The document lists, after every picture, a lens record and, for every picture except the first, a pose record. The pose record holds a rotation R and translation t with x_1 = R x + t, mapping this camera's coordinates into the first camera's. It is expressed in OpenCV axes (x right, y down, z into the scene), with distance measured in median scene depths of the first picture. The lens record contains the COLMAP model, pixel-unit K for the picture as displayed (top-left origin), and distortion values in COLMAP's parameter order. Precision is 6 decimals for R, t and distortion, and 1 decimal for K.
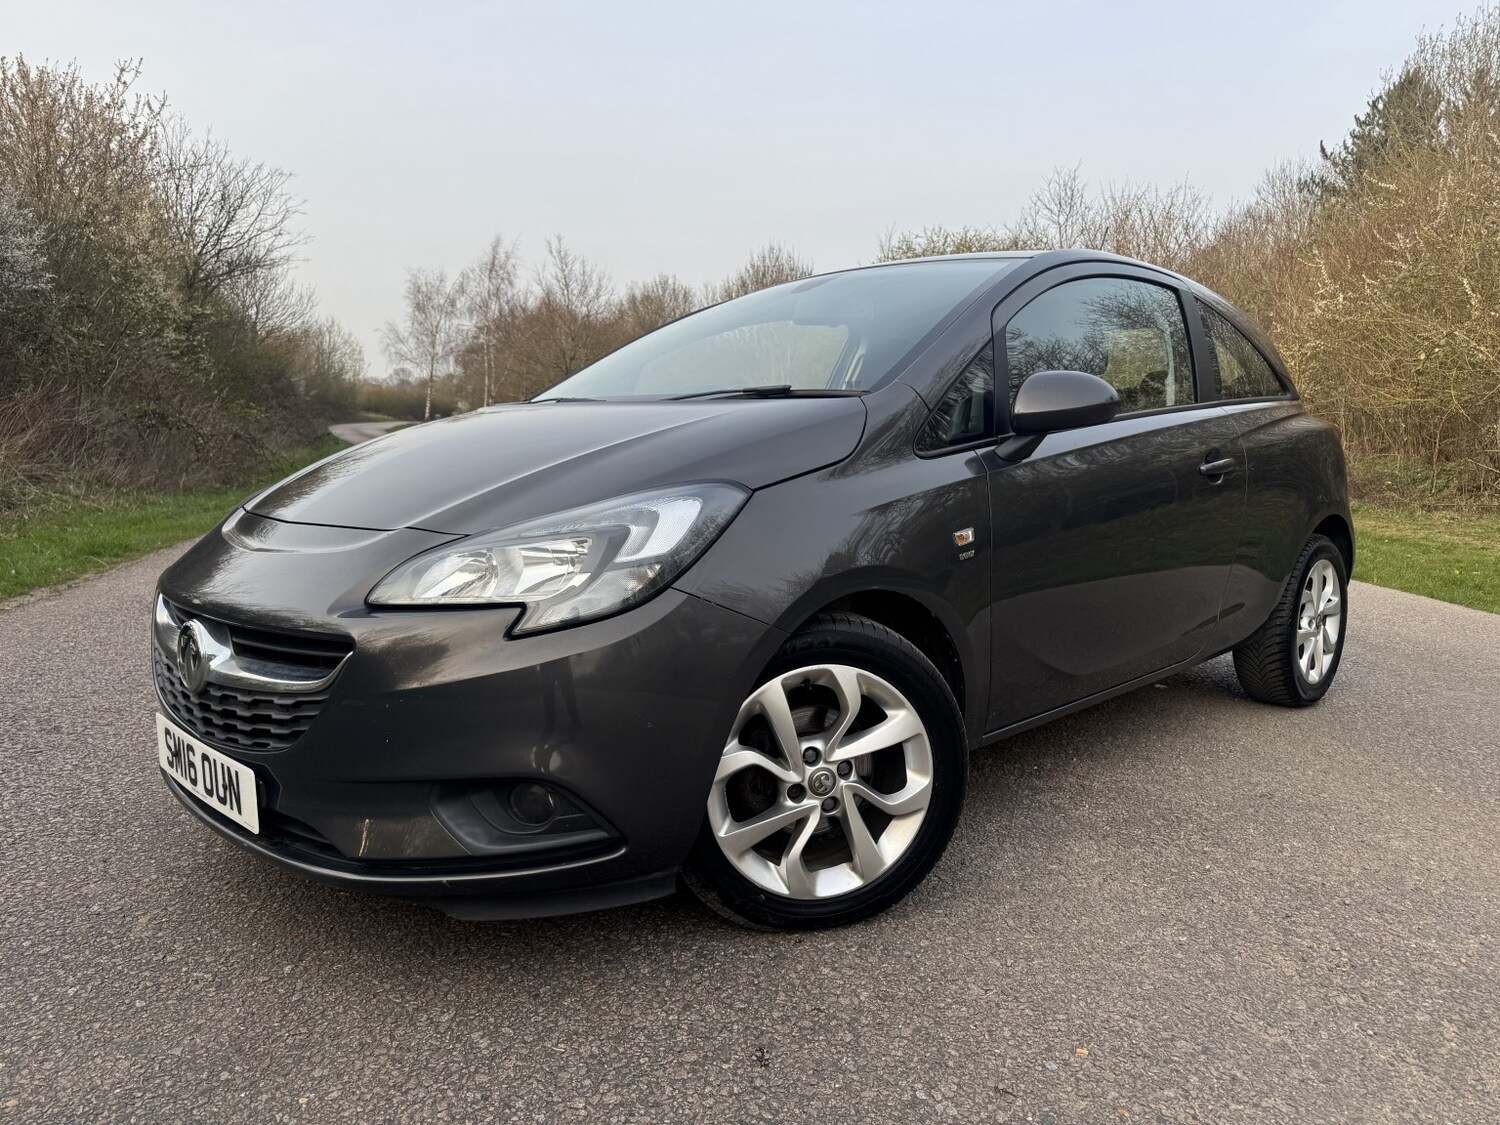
lens RADIAL K [[1085.1, 0, 779.2], [0, 1085.1, 562.2], [0, 0, 1]] dist [0.017120, -0.020813]
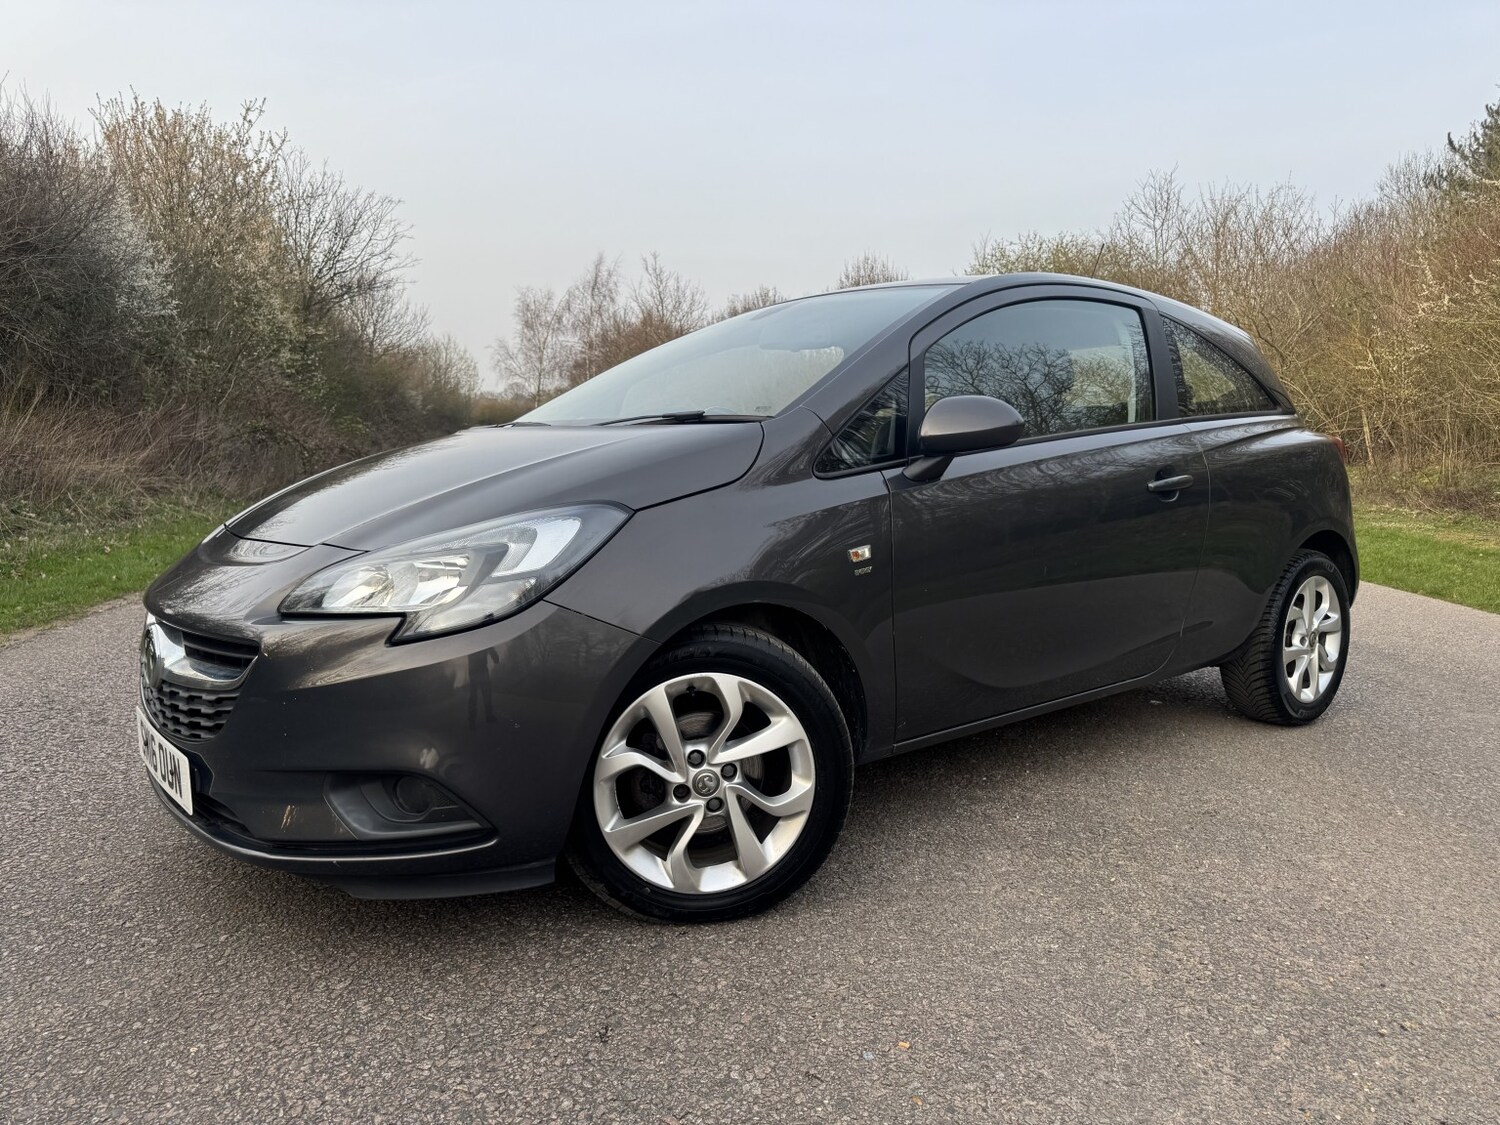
lens RADIAL K [[1085.1, 0, 766.8], [0, 1085.1, 549.0], [0, 0, 1]] dist [0.017120, -0.020813]
pose [[0.994510, 0.004687, -0.104539, 0.186679], [-0.006814, 0.999777, -0.019999, -0.006225], [0.104422, 0.020601, 0.994320, -0.053061]]
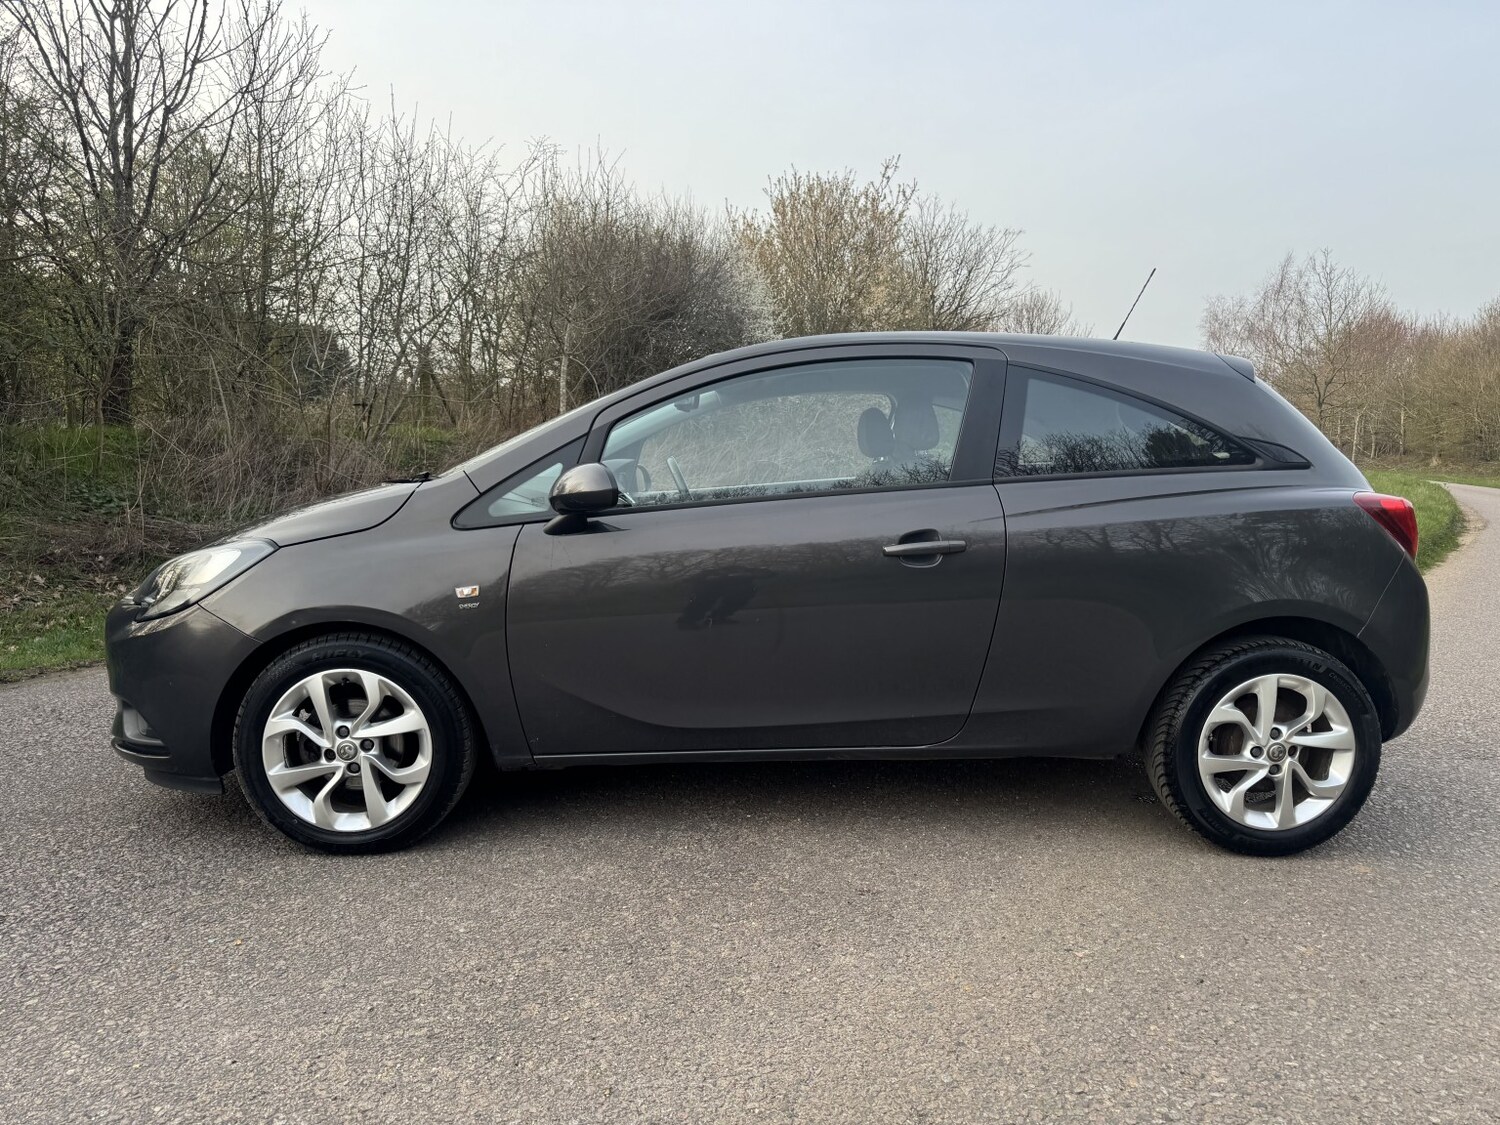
lens RADIAL K [[1085.1, 0, 742.3], [0, 1085.1, 565.1], [0, 0, 1]] dist [0.017120, -0.020813]
pose [[0.728494, 0.065591, -0.681905, 1.244129], [-0.081076, 0.996665, 0.009251, -0.089870], [0.680238, 0.048547, 0.731382, 0.256047]]
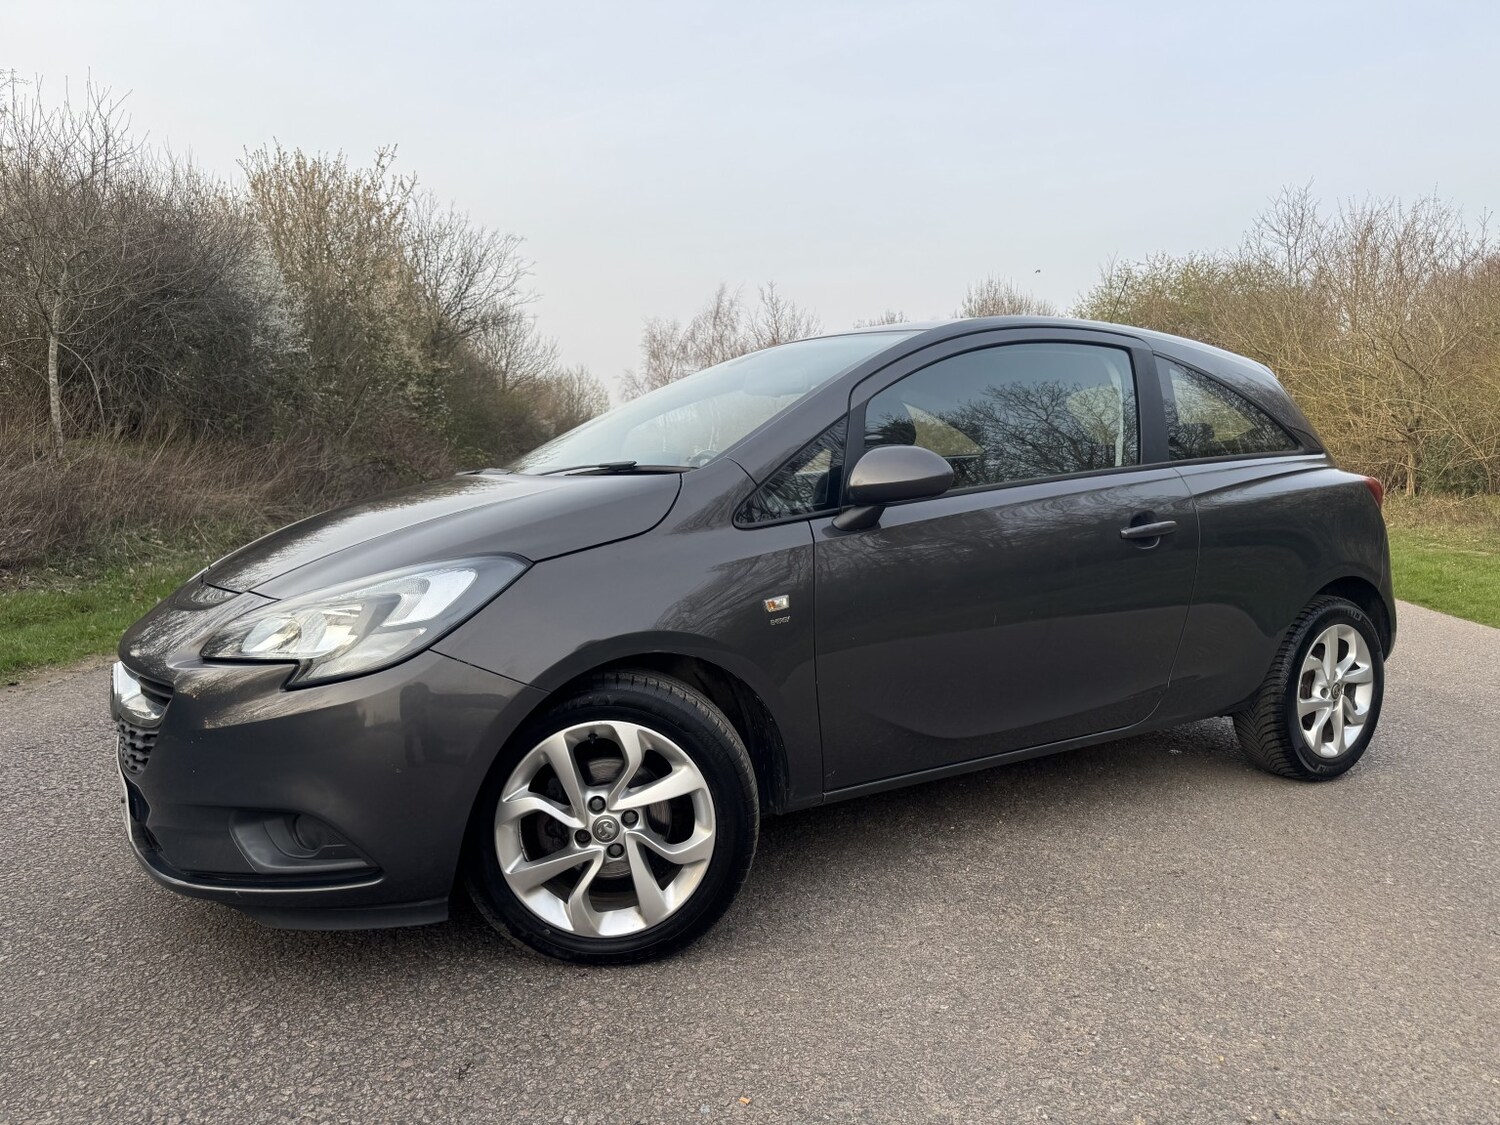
lens RADIAL K [[1085.1, 0, 770.7], [0, 1085.1, 567.1], [0, 0, 1]] dist [0.017120, -0.020813]
pose [[0.976227, 0.012850, -0.216367, 0.386384], [-0.018840, 0.999494, -0.025645, -0.031634], [0.215928, 0.029112, 0.975975, -0.033374]]
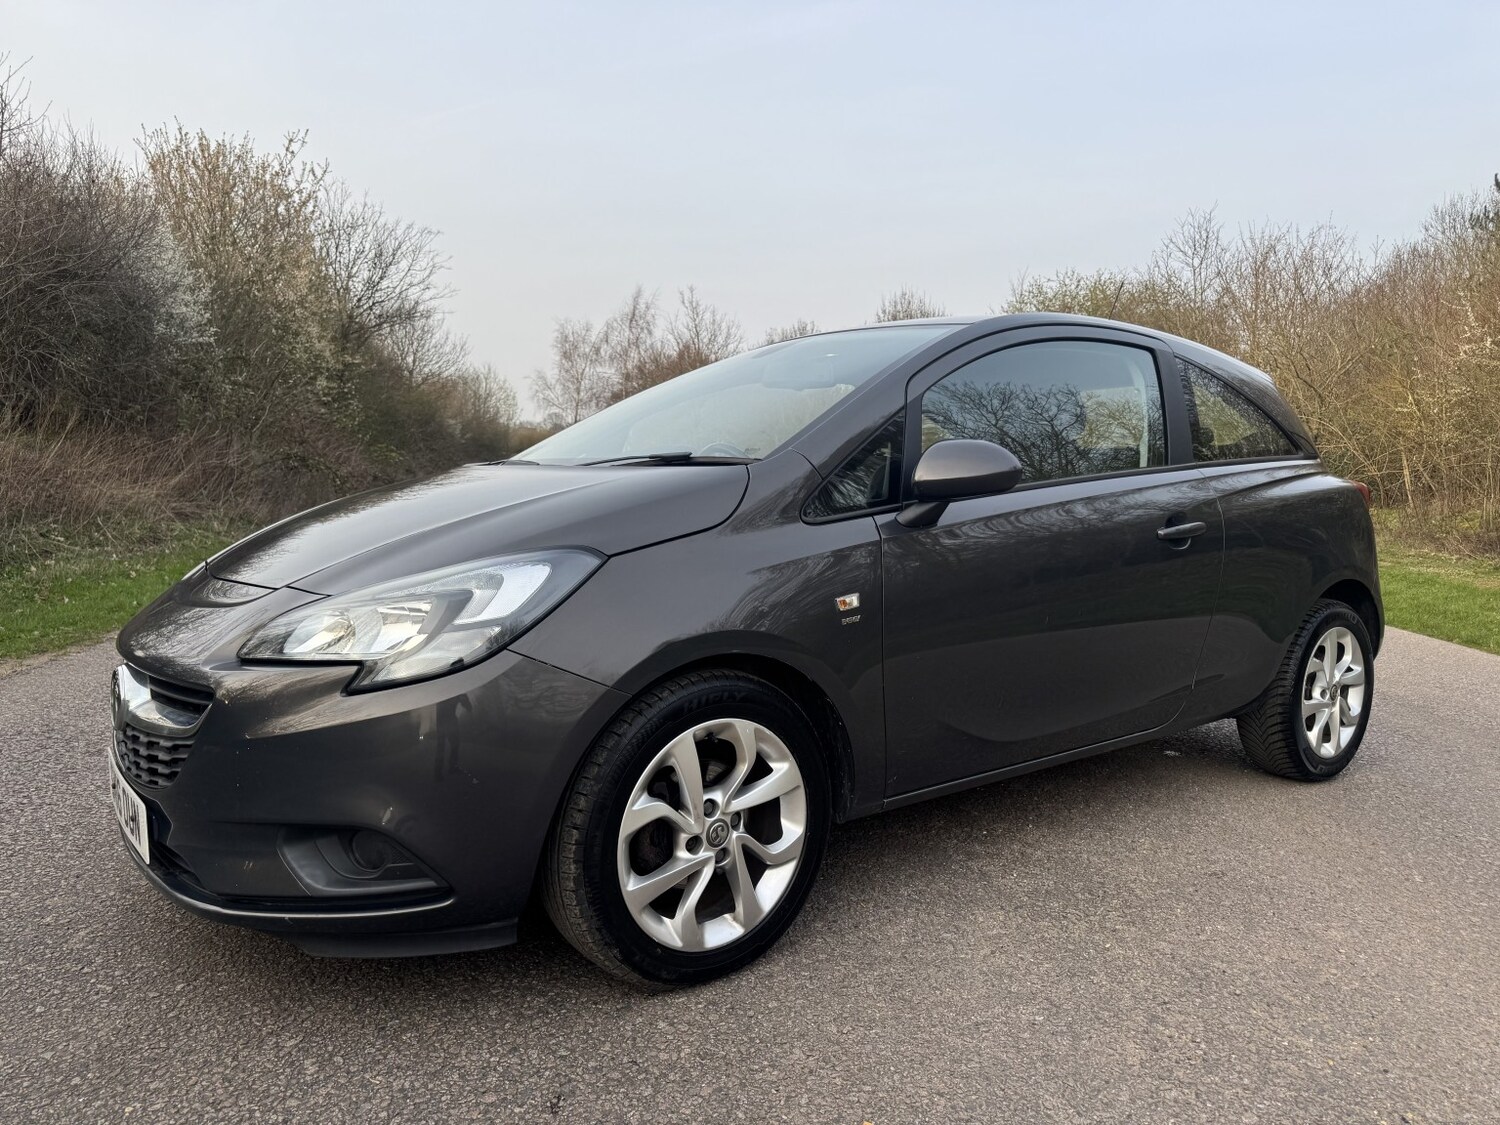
lens RADIAL K [[1085.1, 0, 777.7], [0, 1085.1, 566.8], [0, 0, 1]] dist [0.017120, -0.020813]
pose [[0.991781, 0.019586, -0.126442, 0.228970], [-0.024003, 0.999150, -0.033509, -0.019544], [0.125678, 0.036268, 0.991408, -0.014077]]
